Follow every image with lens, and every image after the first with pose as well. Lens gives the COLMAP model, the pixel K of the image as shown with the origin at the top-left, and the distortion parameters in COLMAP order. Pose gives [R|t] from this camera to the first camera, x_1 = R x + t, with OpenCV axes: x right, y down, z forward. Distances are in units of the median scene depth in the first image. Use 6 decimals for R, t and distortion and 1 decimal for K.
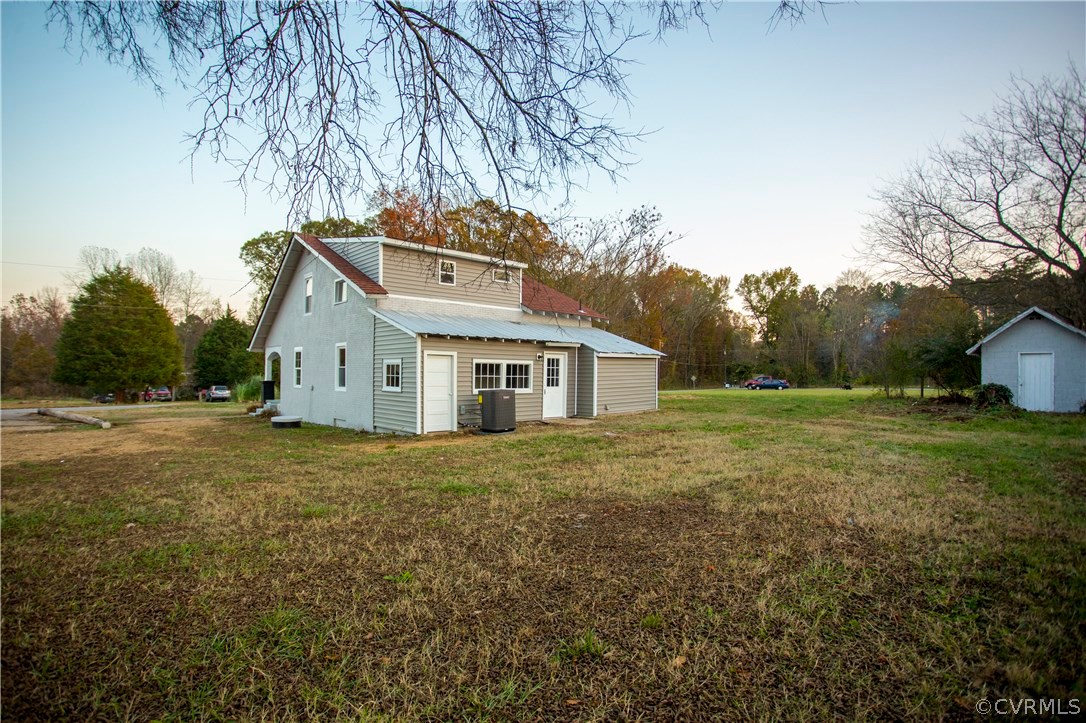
lens RADIAL K [[519.4, 0, 540.6], [0, 519.4, 340.1], [0, 0, 1]] dist [-0.000893, 0.000020]
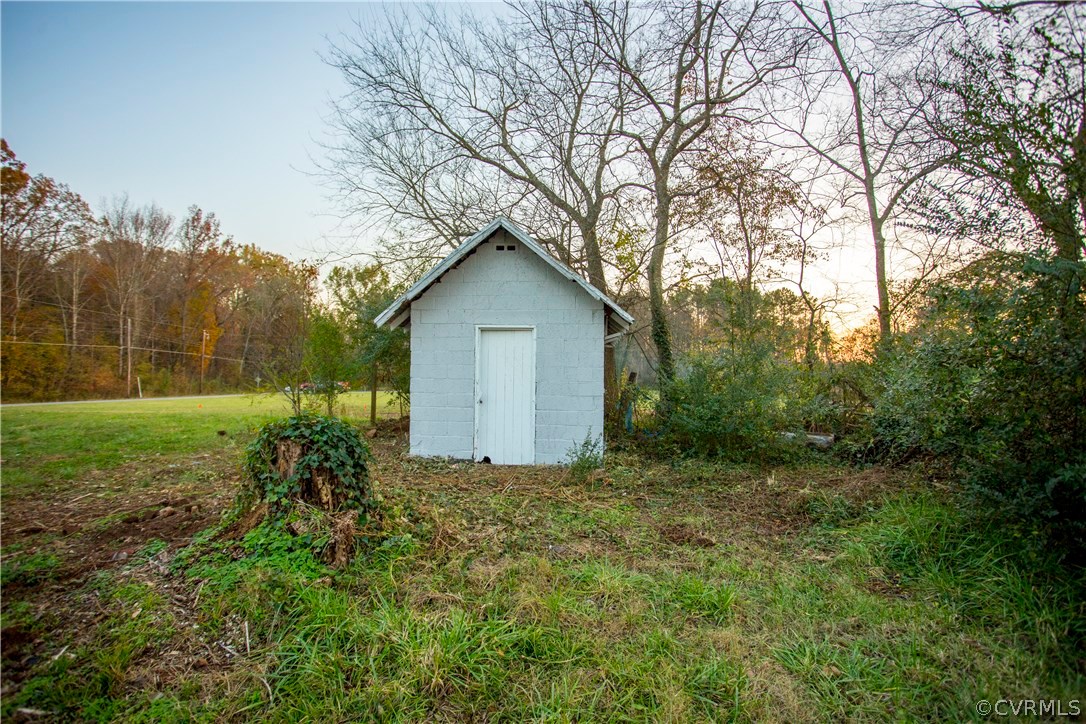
lens RADIAL K [[519.4, 0, 540.6], [0, 519.4, 340.6], [0, 0, 1]] dist [-0.000893, 0.000020]
pose [[0.750786, 0.031183, 0.659809, 0.107863], [-0.032765, 0.999414, -0.009951, 0.005920], [-0.659733, -0.014148, 0.751367, 0.102812]]
